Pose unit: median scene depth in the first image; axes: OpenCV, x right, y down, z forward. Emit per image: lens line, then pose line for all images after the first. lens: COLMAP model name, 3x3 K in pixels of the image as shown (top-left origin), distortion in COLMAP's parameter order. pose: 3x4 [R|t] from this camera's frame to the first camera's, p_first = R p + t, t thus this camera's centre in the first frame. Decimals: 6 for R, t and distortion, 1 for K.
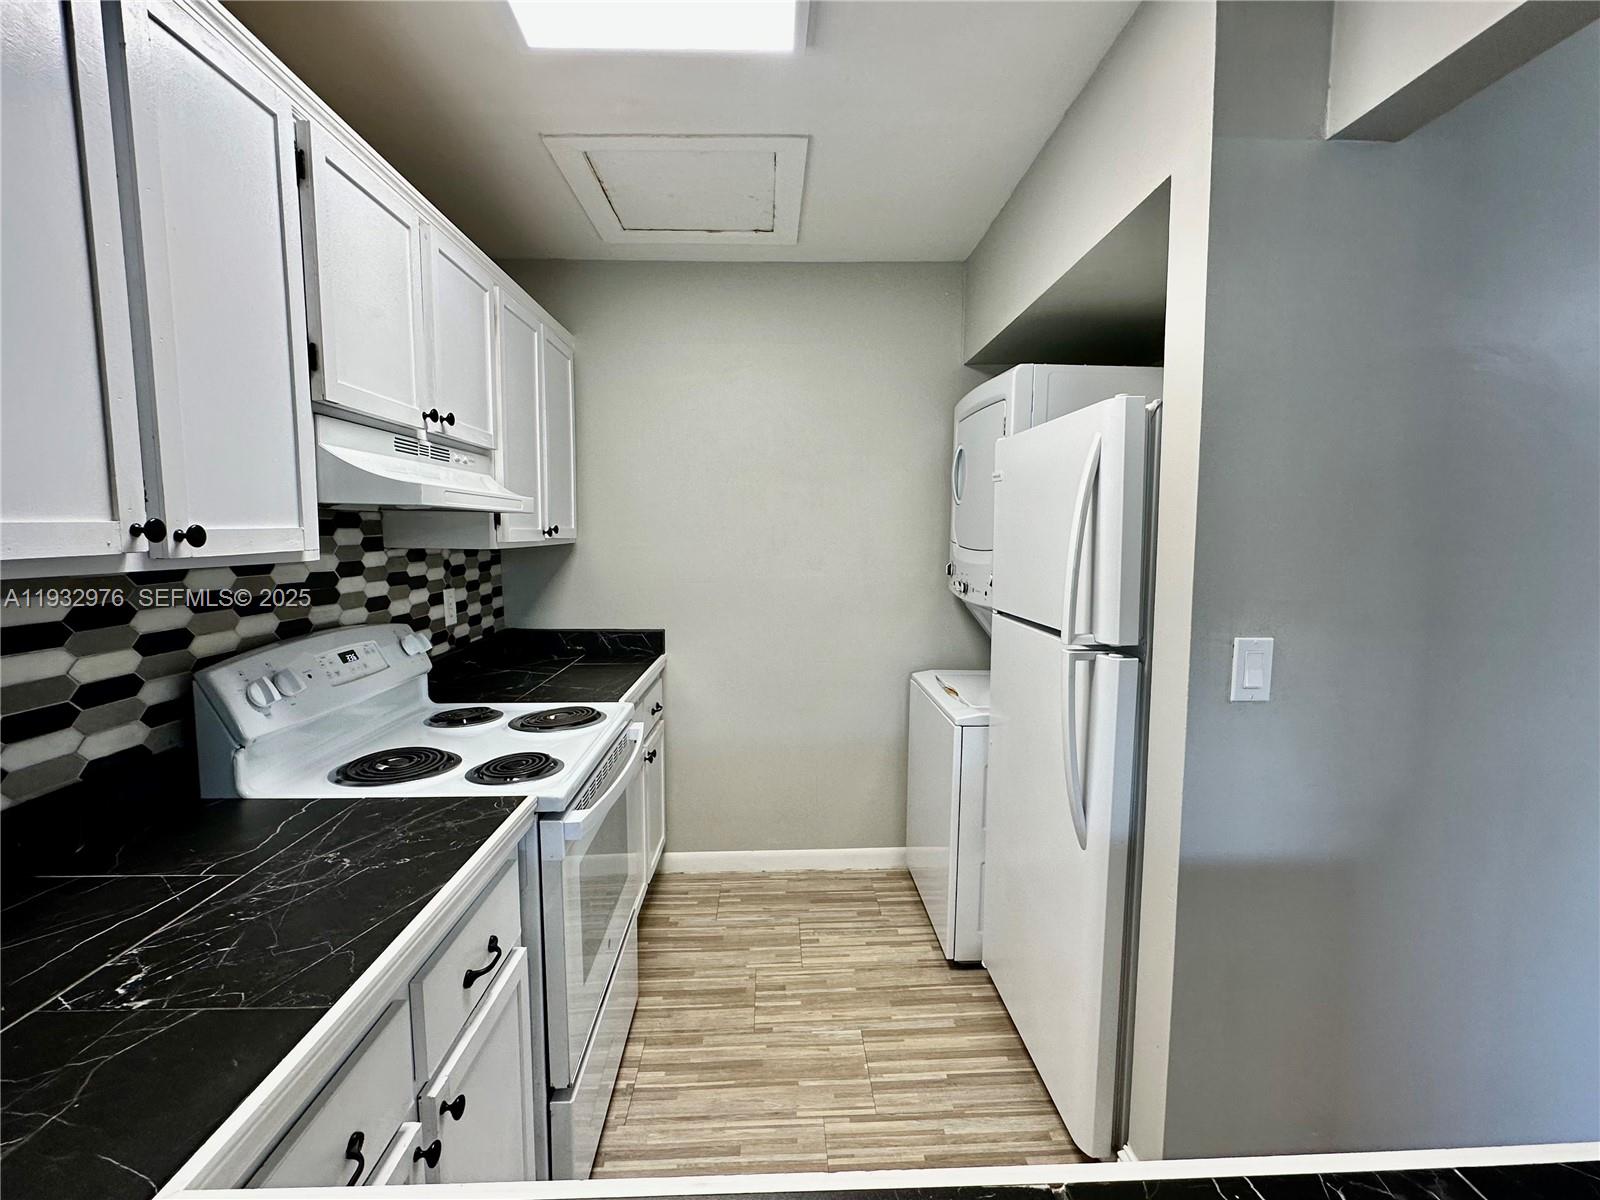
lens RADIAL K [[727.7, 0, 802.7], [0, 727.7, 601.8], [0, 0, 1]] dist [-0.005608, 0.001201]
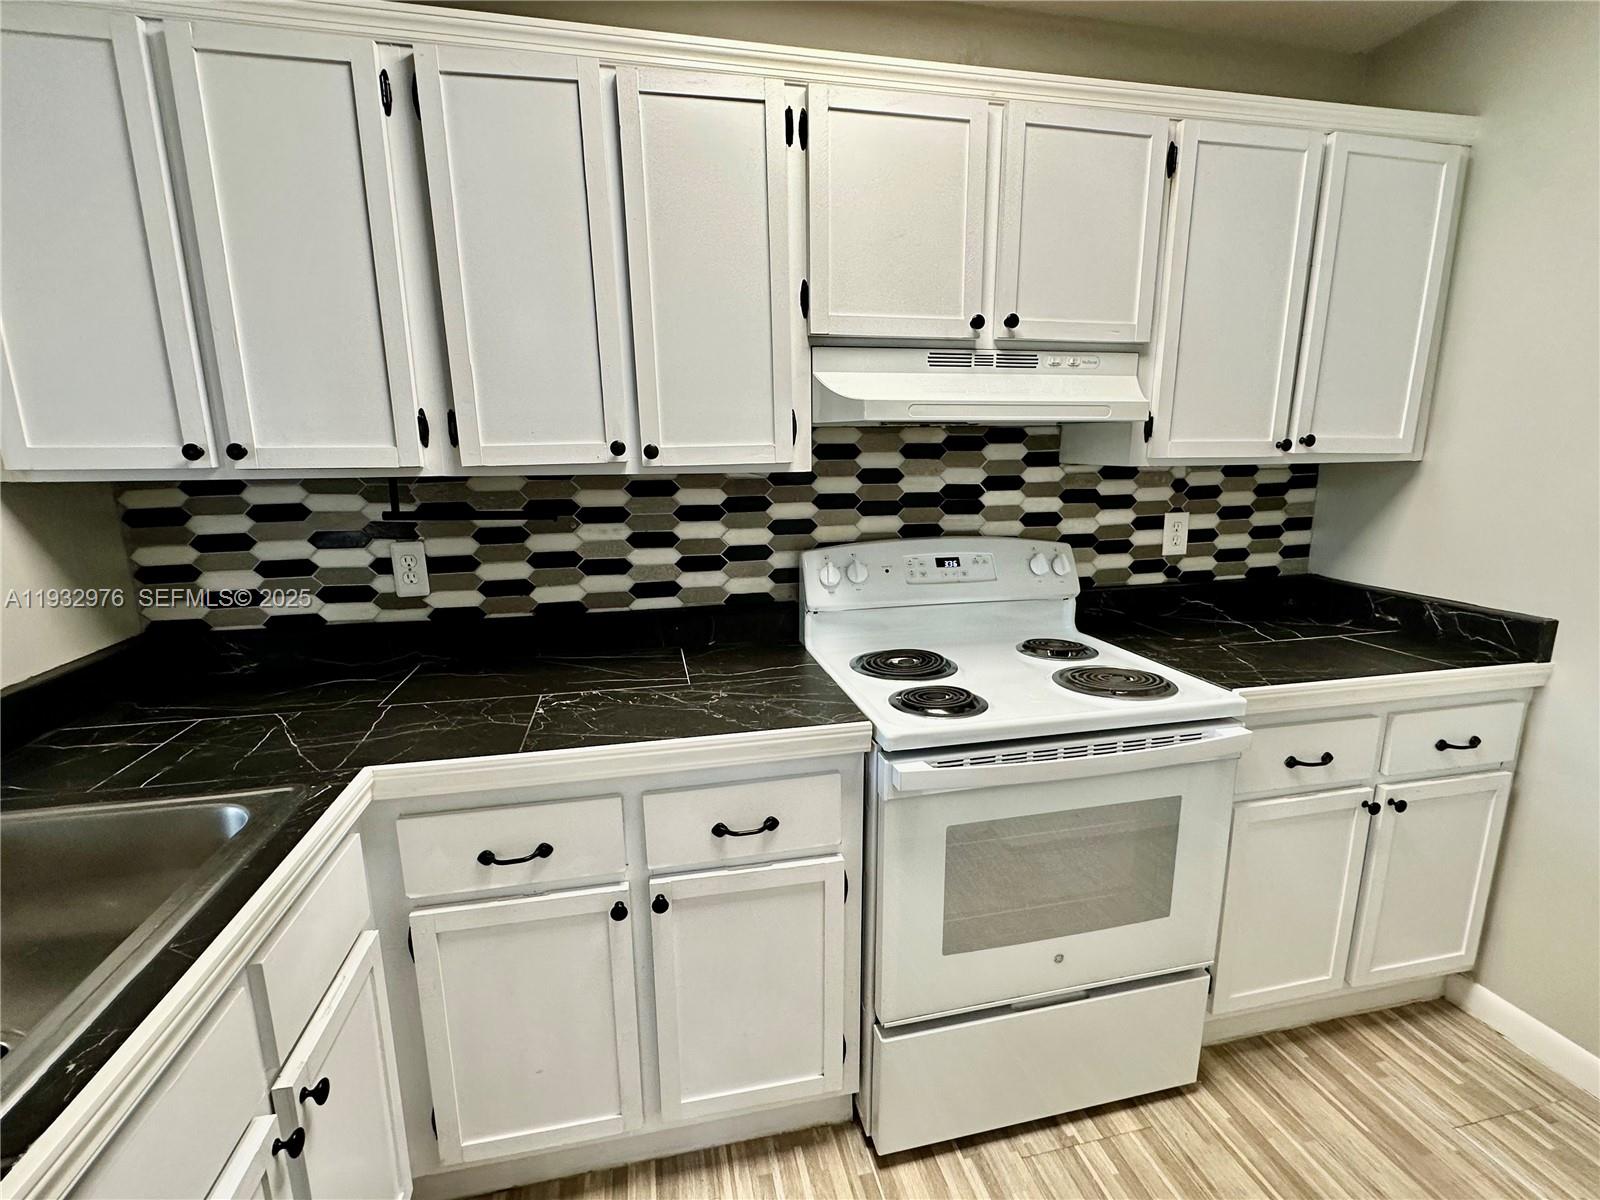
lens RADIAL K [[727.7, 0, 796.8], [0, 727.7, 601.6], [0, 0, 1]] dist [-0.005608, 0.001201]
pose [[0.175715, 0.194937, -0.964947, 0.386033], [-0.084796, 0.979552, 0.182447, -0.045212], [0.980782, 0.049765, 0.188652, 0.533640]]
